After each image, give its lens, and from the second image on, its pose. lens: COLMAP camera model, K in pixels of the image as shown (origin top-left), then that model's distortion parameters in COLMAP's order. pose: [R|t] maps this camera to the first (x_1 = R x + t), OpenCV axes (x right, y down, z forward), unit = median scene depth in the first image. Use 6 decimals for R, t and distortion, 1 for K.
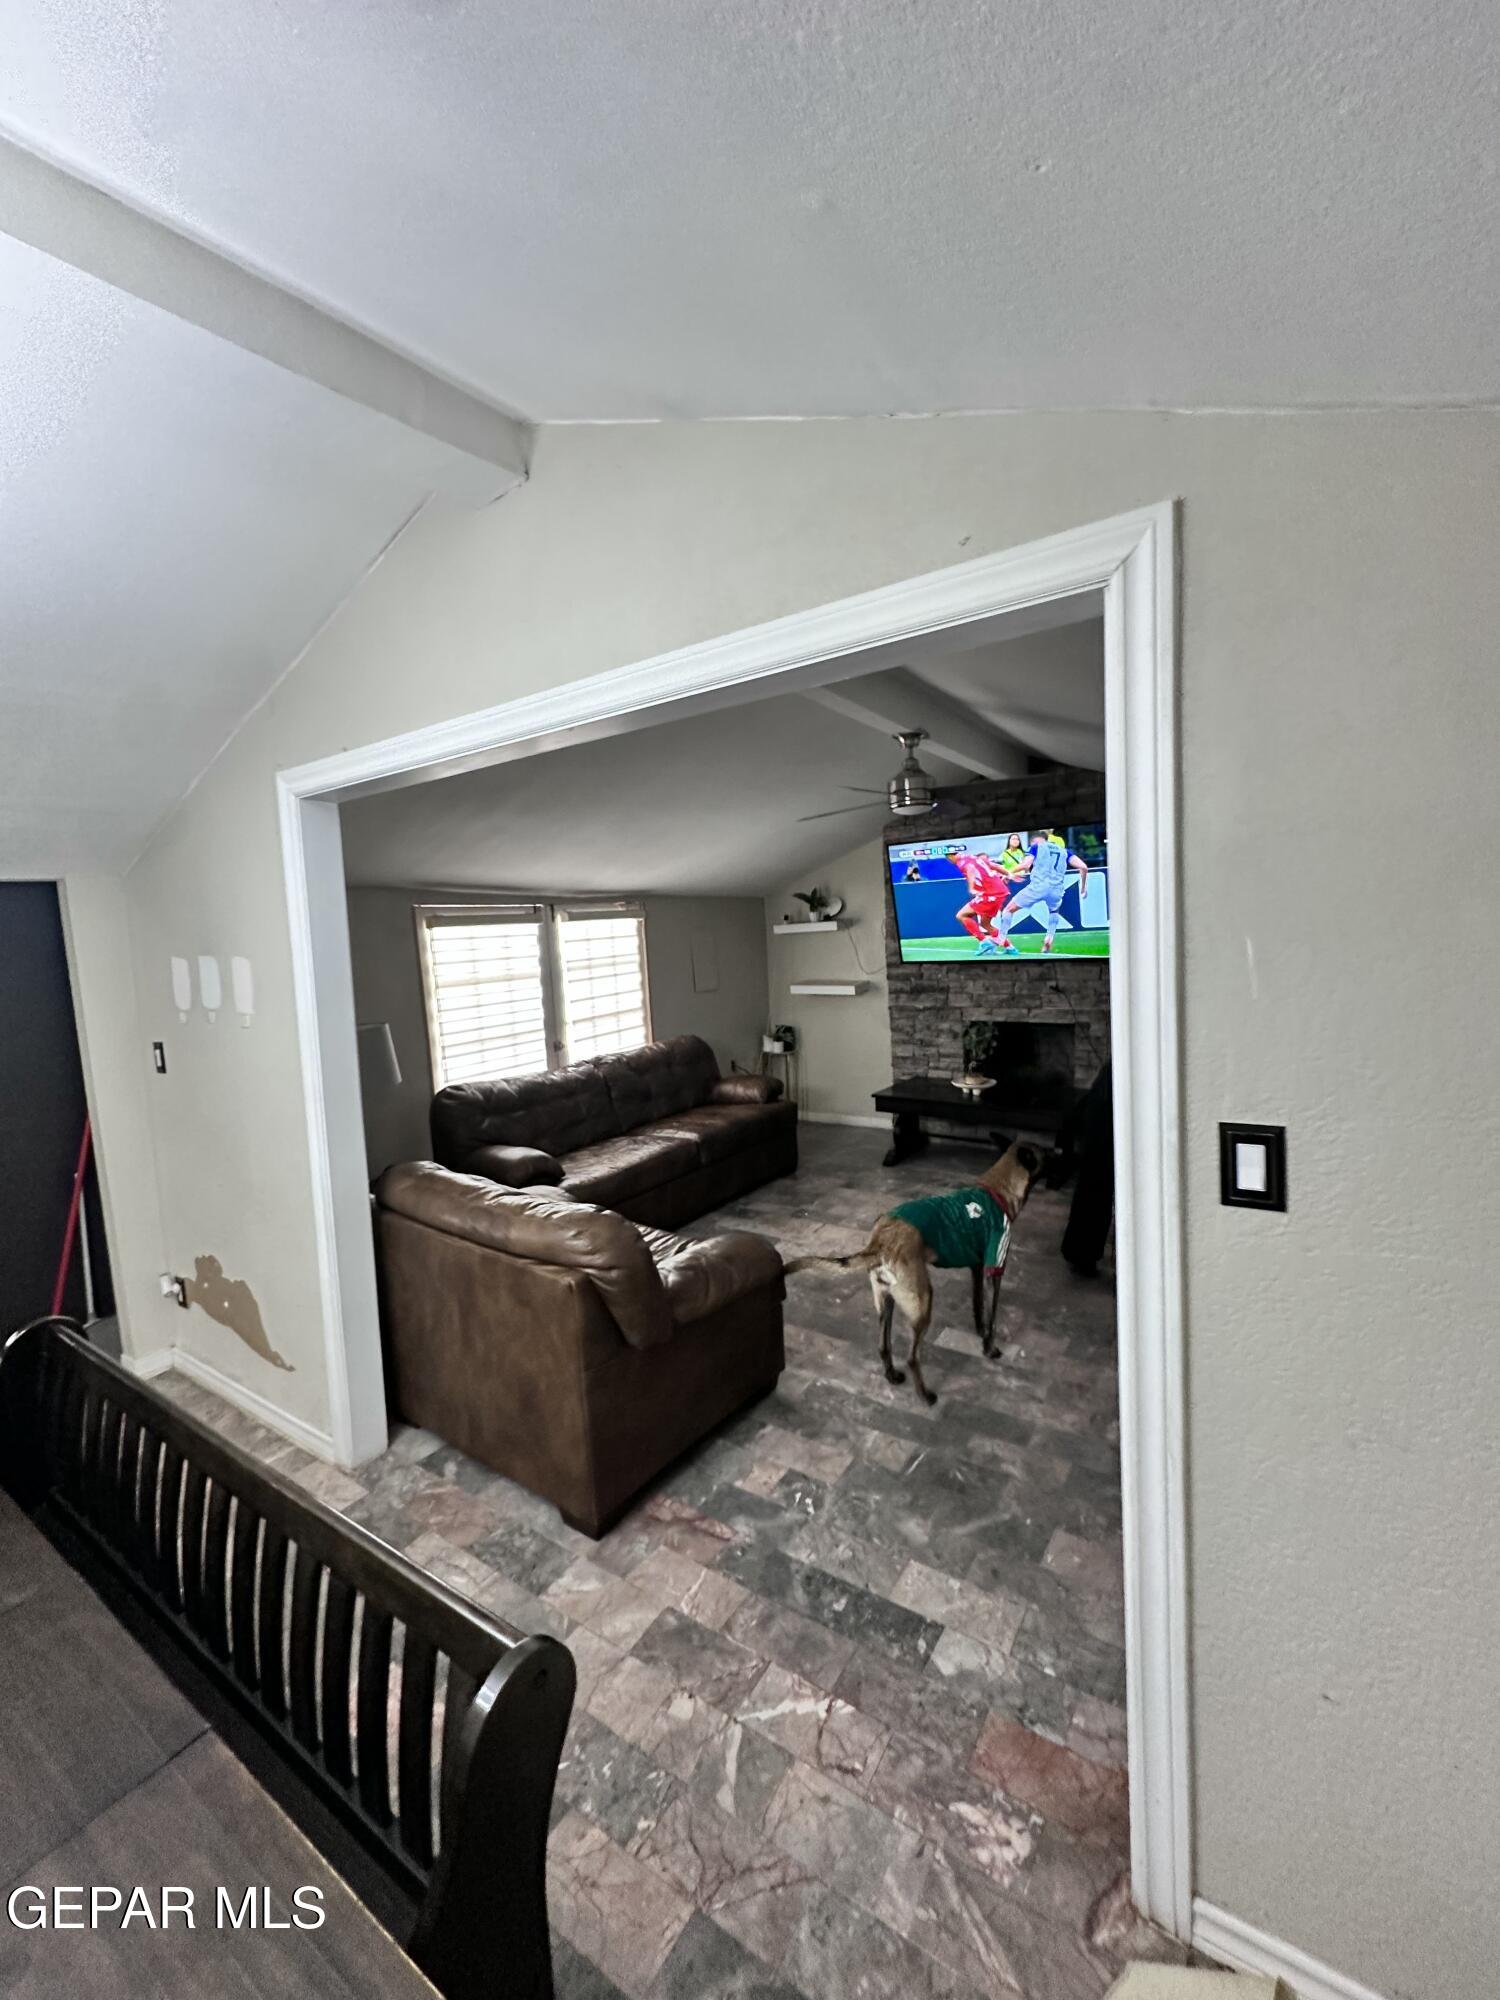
lens RADIAL K [[801.3, 0, 753.1], [0, 801.3, 1003.7], [0, 0, 1]] dist [-0.005520, 0.001282]
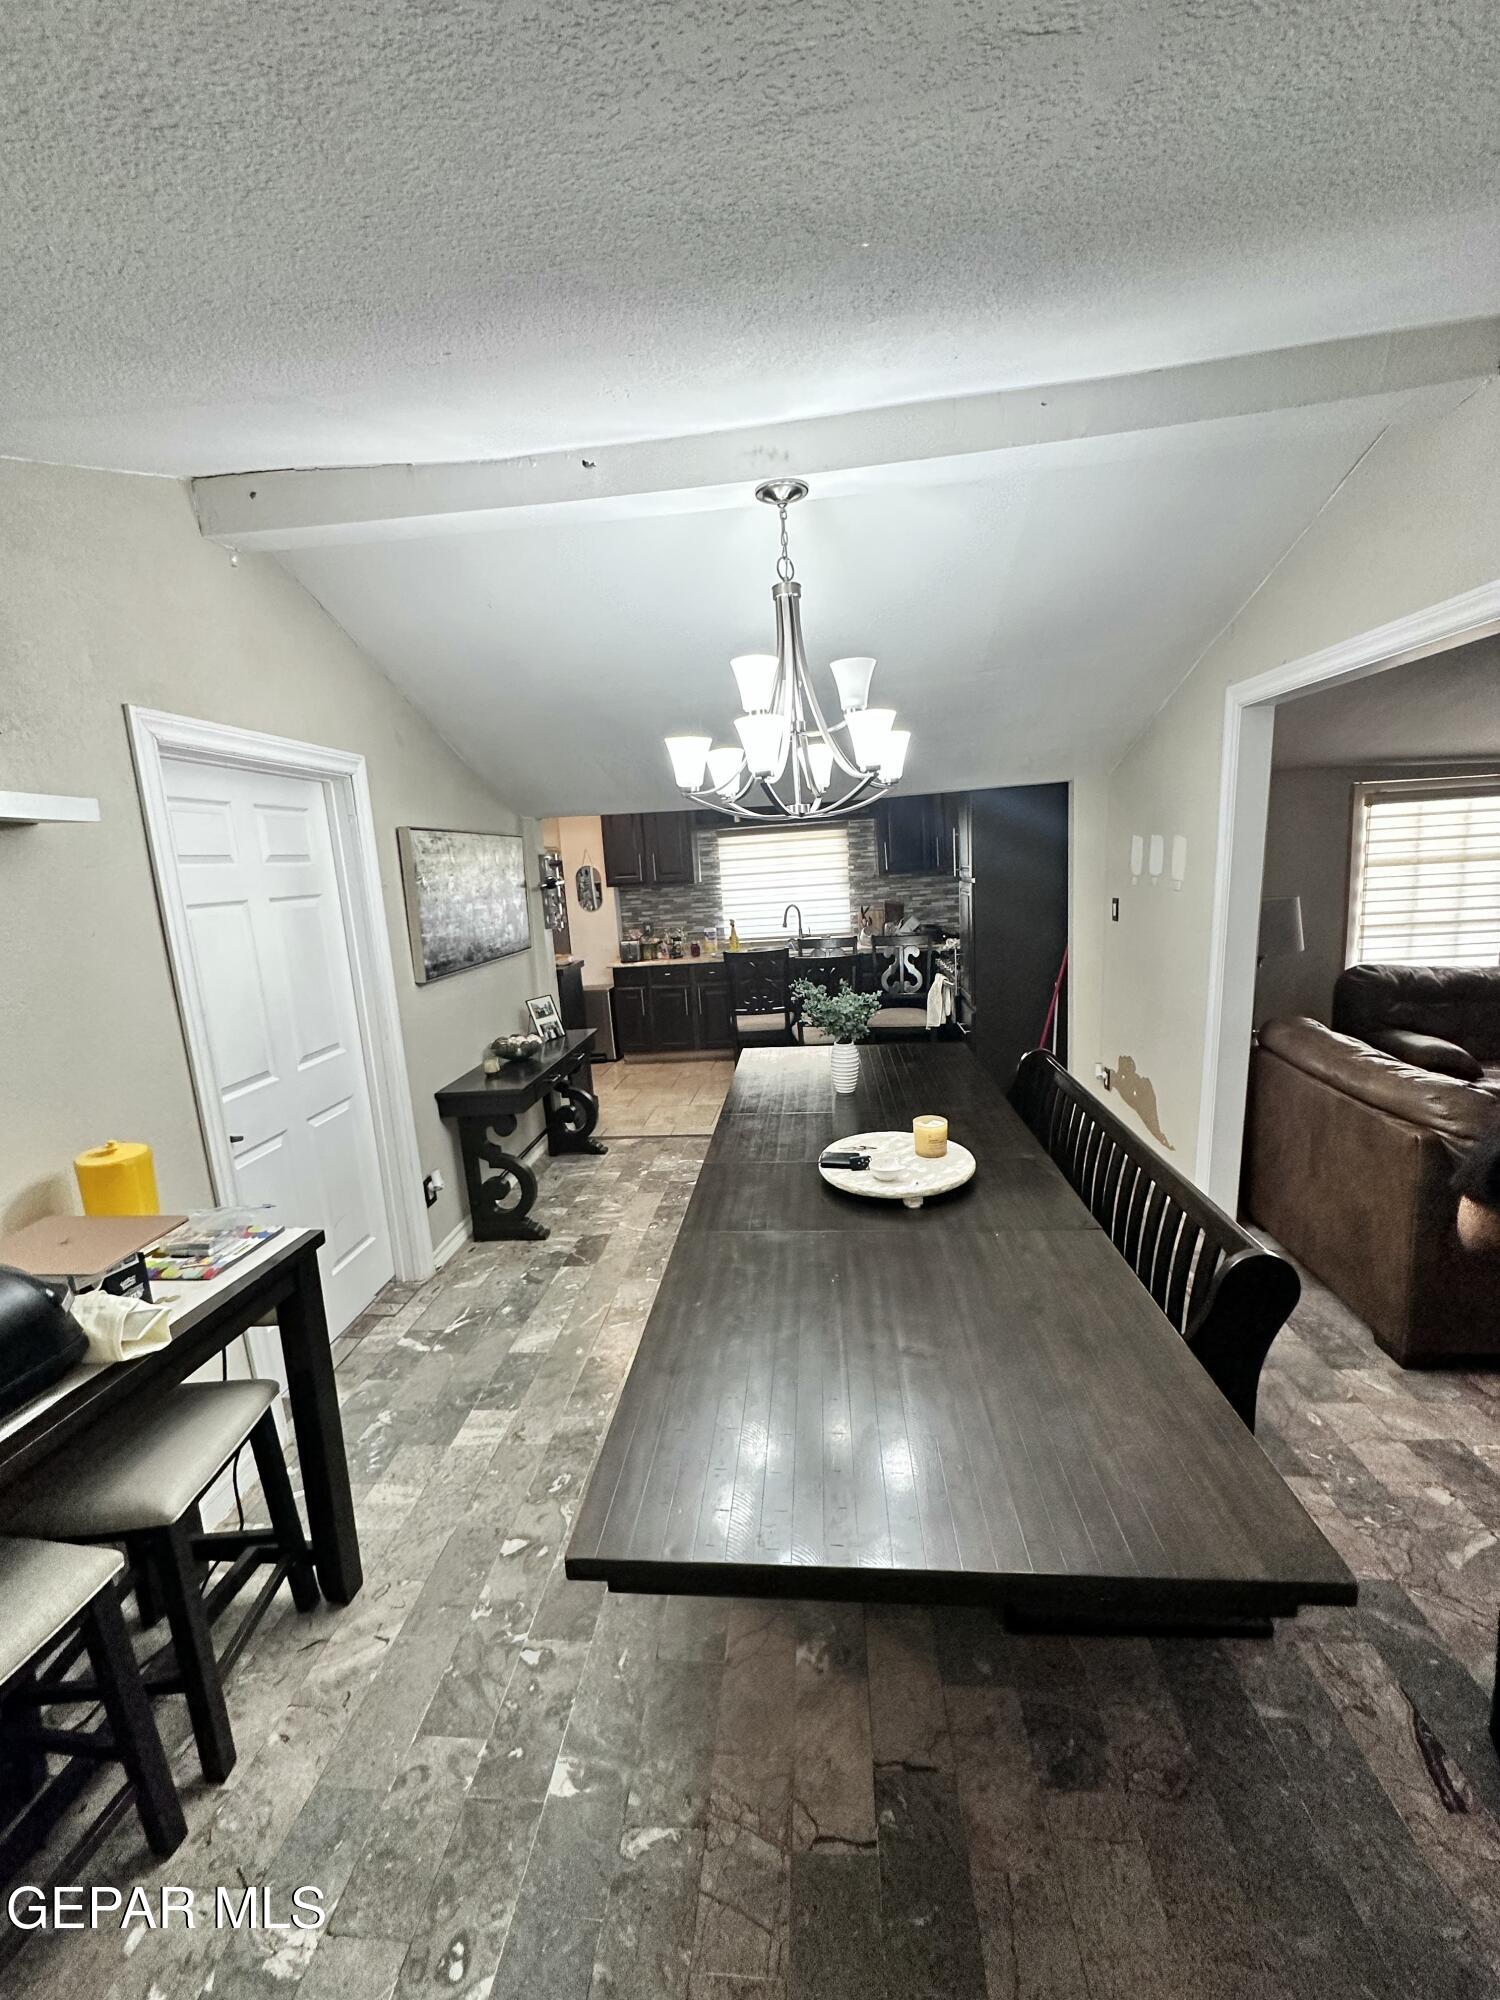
lens RADIAL K [[801.3, 0, 748.5], [0, 801.3, 1003.8], [0, 0, 1]] dist [-0.005520, 0.001282]
pose [[0.484932, 0.180391, -0.855745, 0.207285], [-0.047144, 0.982465, 0.180388, 0.009263], [0.873280, -0.047132, 0.484933, -0.296148]]
